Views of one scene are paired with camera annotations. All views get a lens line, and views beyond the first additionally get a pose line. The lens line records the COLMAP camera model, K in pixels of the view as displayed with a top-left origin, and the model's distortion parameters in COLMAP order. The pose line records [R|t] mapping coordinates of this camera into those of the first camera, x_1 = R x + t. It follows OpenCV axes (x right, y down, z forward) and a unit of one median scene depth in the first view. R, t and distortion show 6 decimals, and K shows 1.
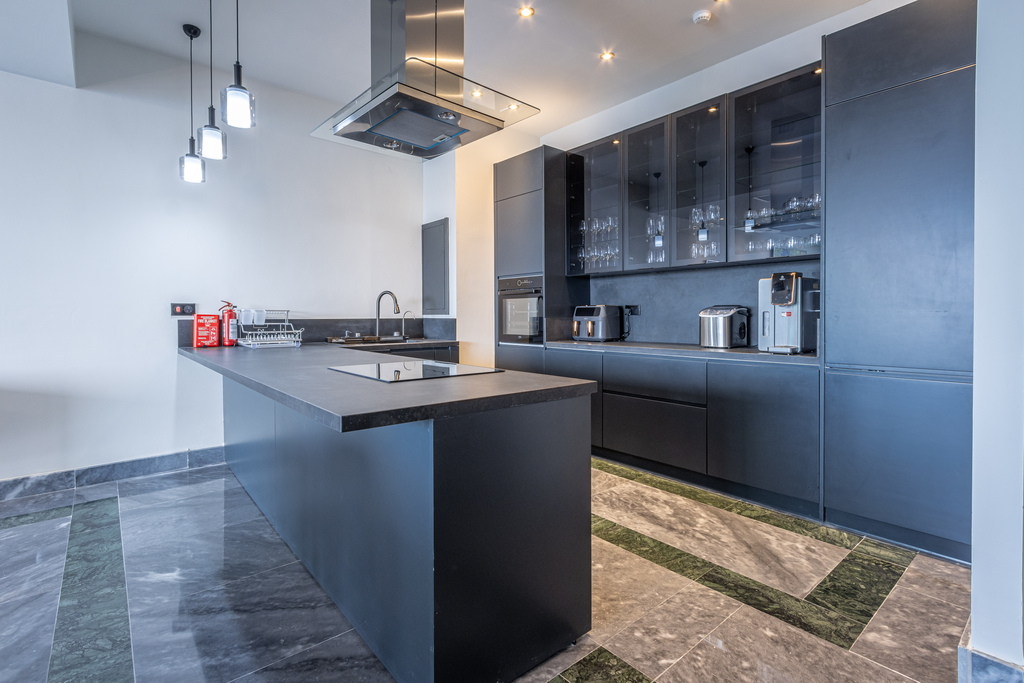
lens RADIAL K [[478.3, 0, 522.8], [0, 478.3, 323.6], [0, 0, 1]] dist [0.002003, 0.000263]
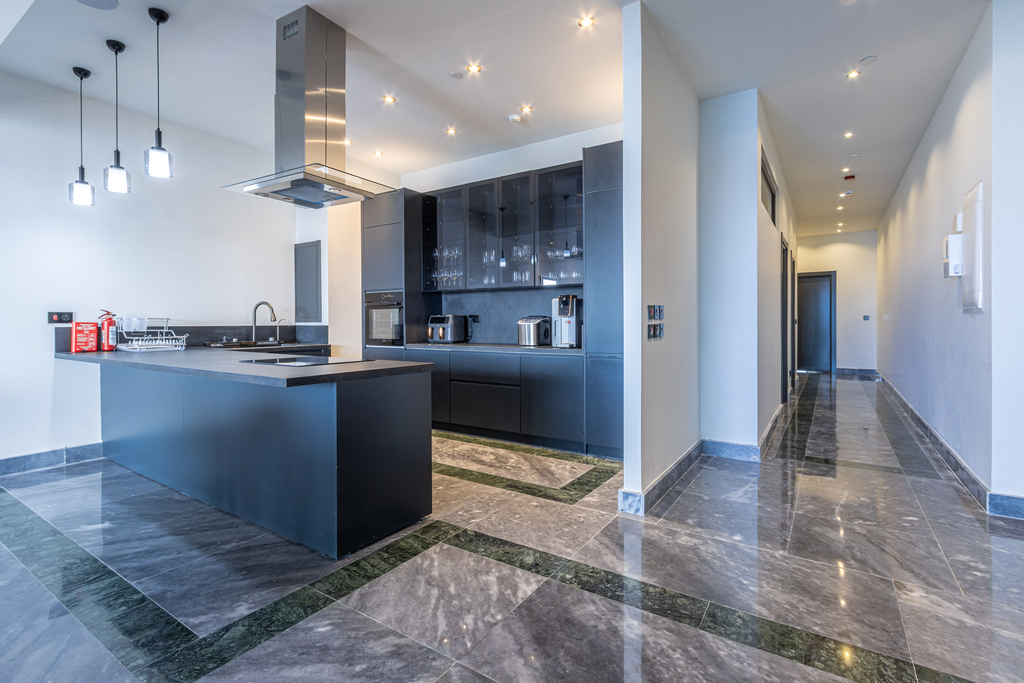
lens RADIAL K [[472.4, 0, 528.5], [0, 472.4, 326.5], [0, 0, 1]] dist [0.000802, -0.000115]
pose [[0.956577, -0.002355, 0.291470, -0.006026], [0.004951, 0.999954, -0.008168, 0.004640], [-0.291437, 0.009256, 0.956545, -0.342915]]
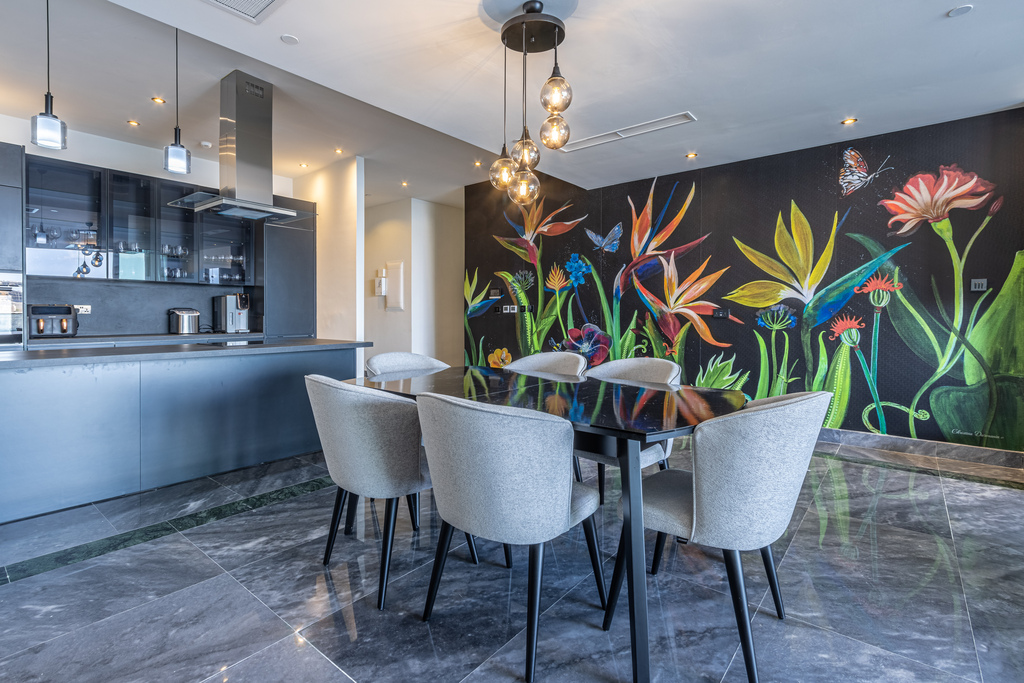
lens RADIAL K [[474.0, 0, 505.6], [0, 474.0, 320.4], [0, 0, 1]] dist [0.001921, -0.000007]
pose [[-0.186821, -0.010175, 0.982341, -1.385783], [0.014473, 0.999809, 0.013108, -0.002025], [-0.982287, 0.016666, -0.186638, 0.230651]]
